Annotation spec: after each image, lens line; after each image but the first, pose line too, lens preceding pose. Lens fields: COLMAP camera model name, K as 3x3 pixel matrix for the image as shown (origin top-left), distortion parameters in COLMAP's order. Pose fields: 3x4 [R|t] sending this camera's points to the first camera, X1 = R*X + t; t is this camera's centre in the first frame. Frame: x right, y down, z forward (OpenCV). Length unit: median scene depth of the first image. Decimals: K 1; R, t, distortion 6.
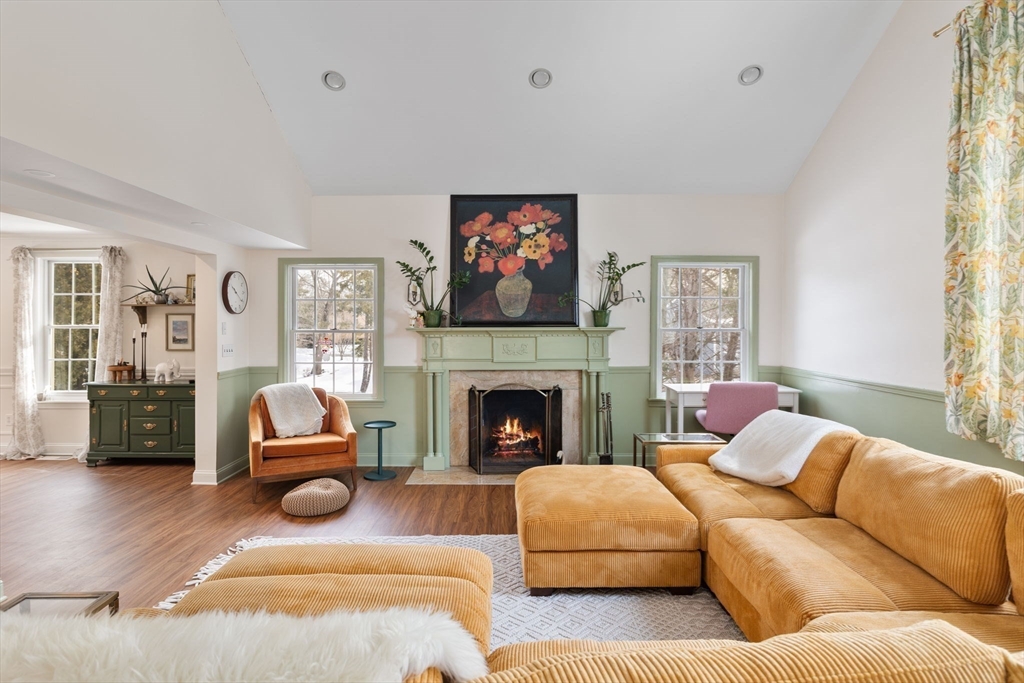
lens RADIAL K [[402.5, 0, 511.2], [0, 402.5, 344.9], [0, 0, 1]] dist [-0.001049, -0.000066]
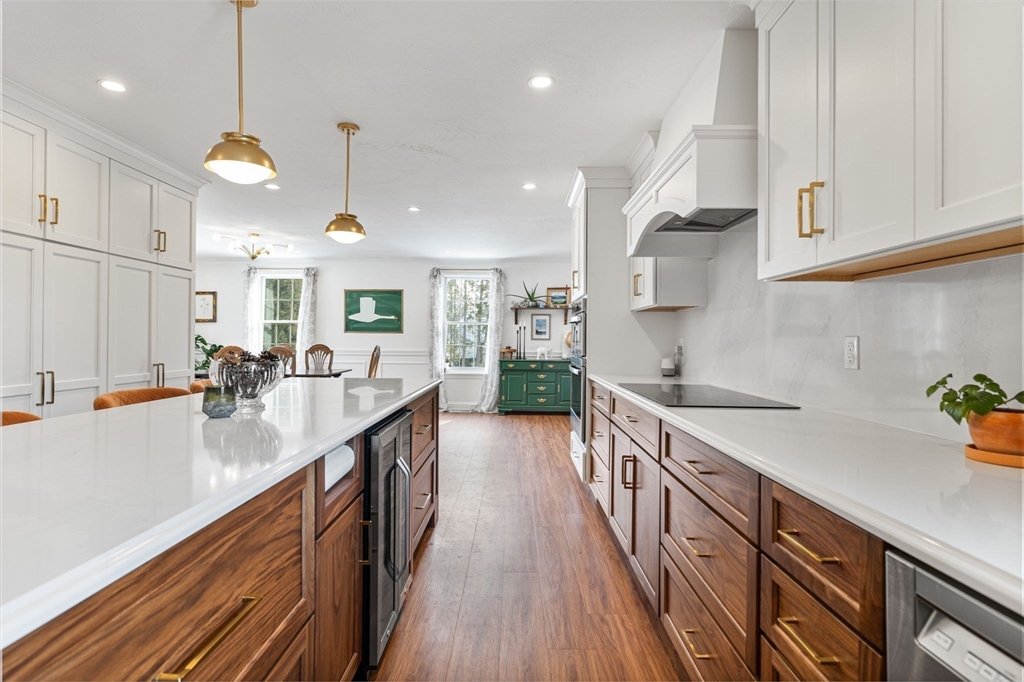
lens RADIAL K [[501.8, 0, 512.6], [0, 501.8, 339.9], [0, 0, 1]] dist [0.002888, 0.000127]
pose [[0.999950, 0.009526, 0.003179, -0.932372], [-0.009553, 0.999916, 0.008711, 0.001223], [-0.003096, -0.008740, 0.999957, -0.828614]]
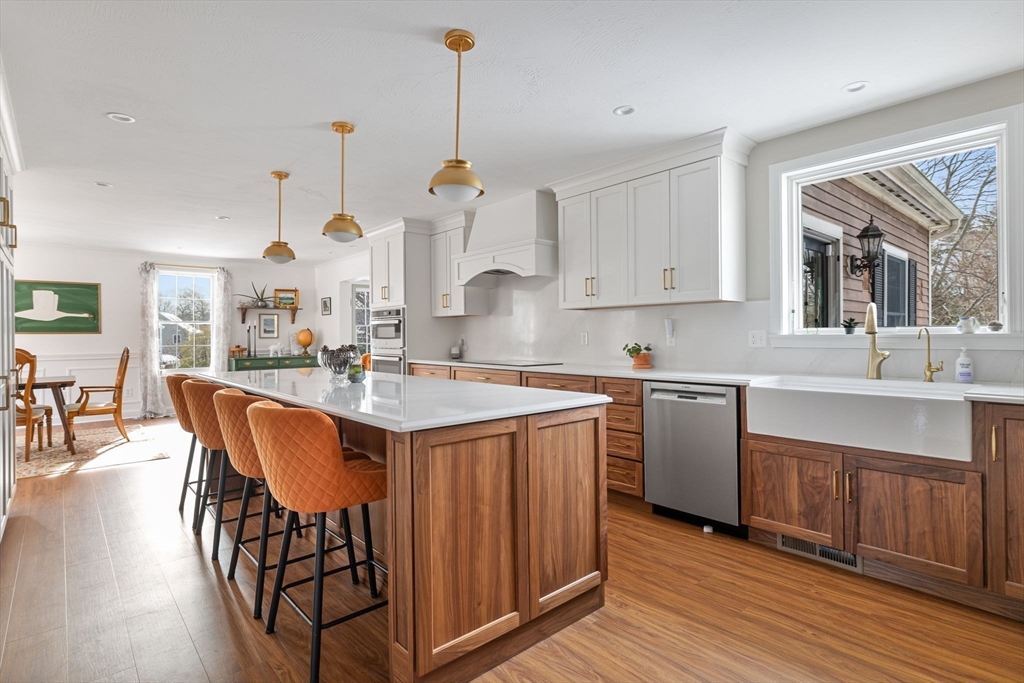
lens RADIAL K [[517.5, 0, 509.4], [0, 517.5, 337.2], [0, 0, 1]] dist [0.000654, -0.000095]
pose [[0.744861, -0.006678, 0.667186, -1.461827], [0.003562, 0.999975, 0.006033, 0.002863], [-0.667210, -0.002117, 0.744867, -1.094407]]
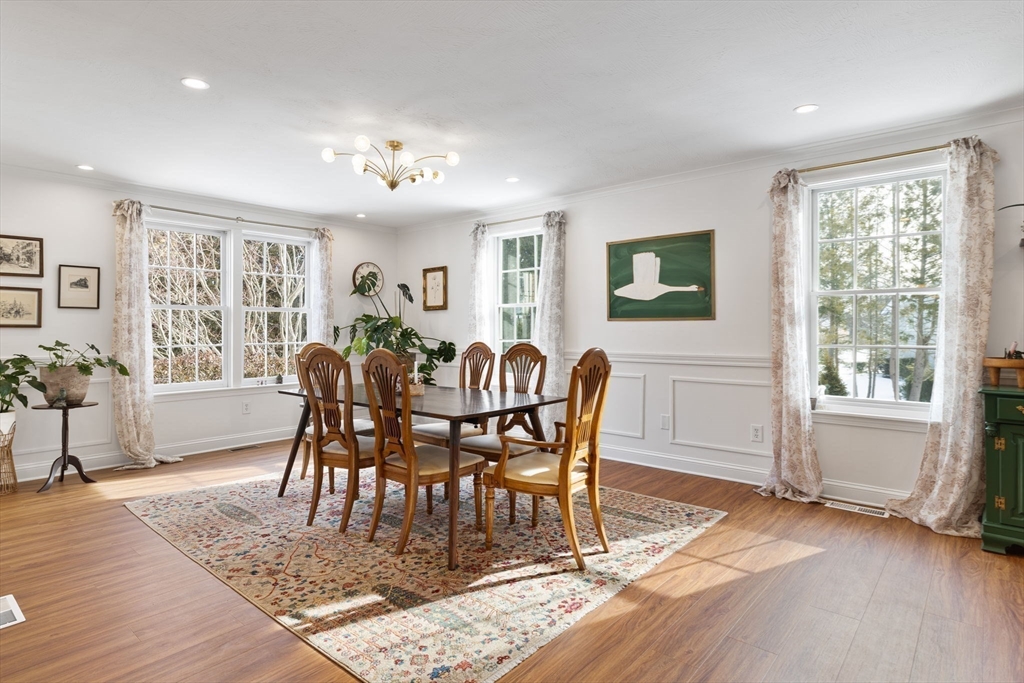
lens RADIAL K [[557.1, 0, 491.3], [0, 557.1, 322.5], [0, 0, 1]] dist [-0.005801, -0.000722]
pose [[0.749693, -0.007618, -0.661741, -0.973477], [0.003503, 0.999965, -0.007543, 0.007793], [0.661776, 0.003337, 0.749694, 0.012864]]
